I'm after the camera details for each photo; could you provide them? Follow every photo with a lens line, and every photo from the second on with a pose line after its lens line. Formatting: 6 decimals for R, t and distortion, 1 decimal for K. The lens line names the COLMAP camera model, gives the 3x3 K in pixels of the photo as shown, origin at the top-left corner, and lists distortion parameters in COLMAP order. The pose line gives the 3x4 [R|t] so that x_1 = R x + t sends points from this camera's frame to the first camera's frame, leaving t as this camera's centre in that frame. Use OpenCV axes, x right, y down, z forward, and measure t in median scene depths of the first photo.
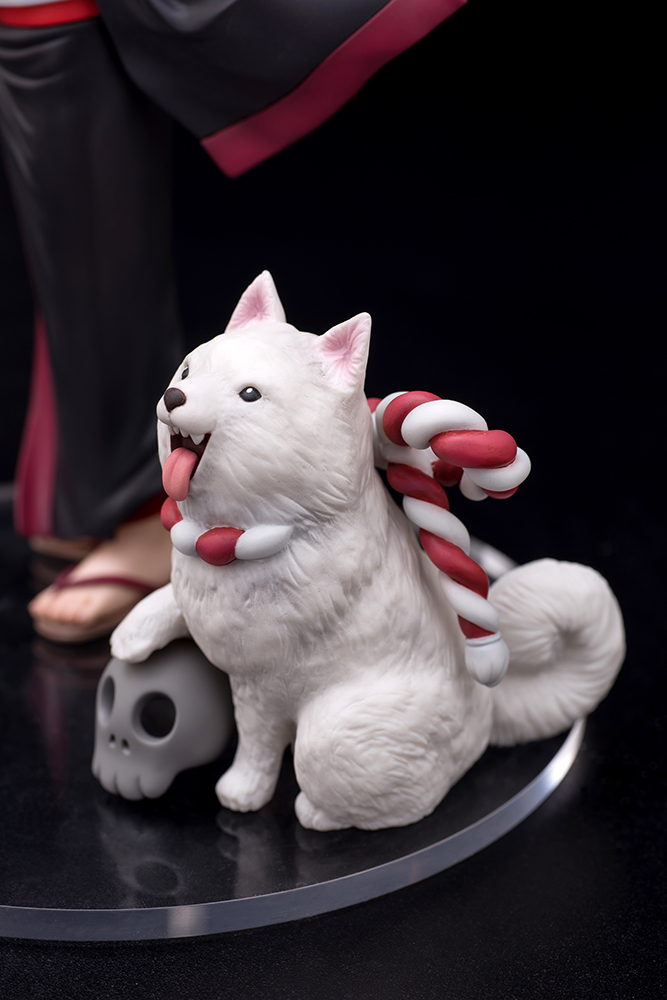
lens RADIAL K [[2708.3, 0, 334.6], [0, 2708.3, 505.6], [0, 0, 1]] dist [0.092193, 0.000000]
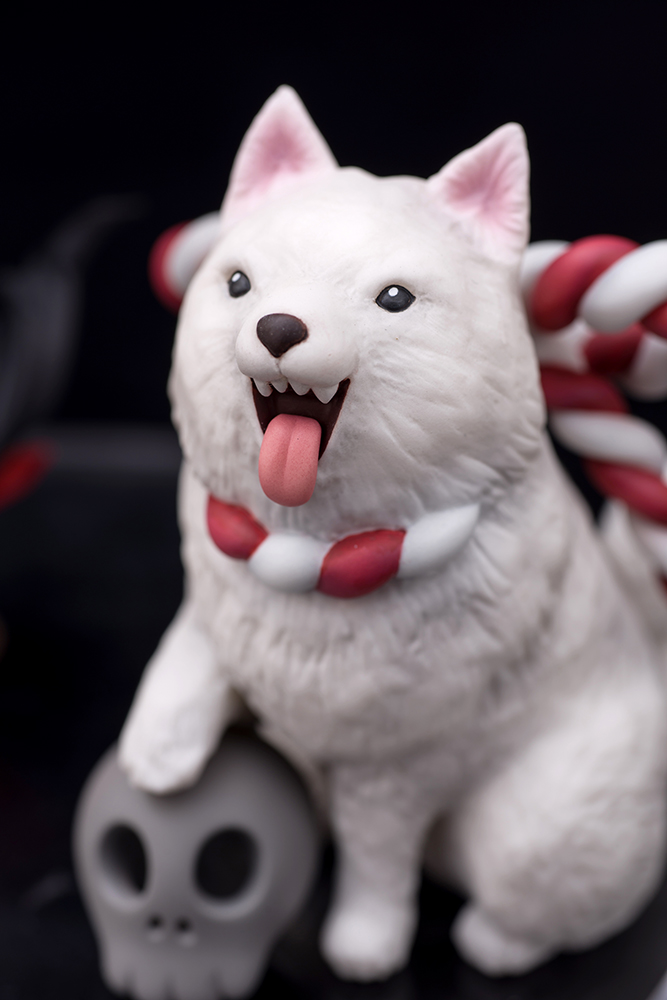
lens RADIAL K [[2708.3, 0, 331.2], [0, 2708.3, 492.1], [0, 0, 1]] dist [0.092193, 0.000000]
pose [[0.870084, -0.227670, 0.437173, -0.300346], [0.196593, 0.973626, 0.115773, -0.069393], [-0.452002, -0.014788, 0.891895, 0.483768]]
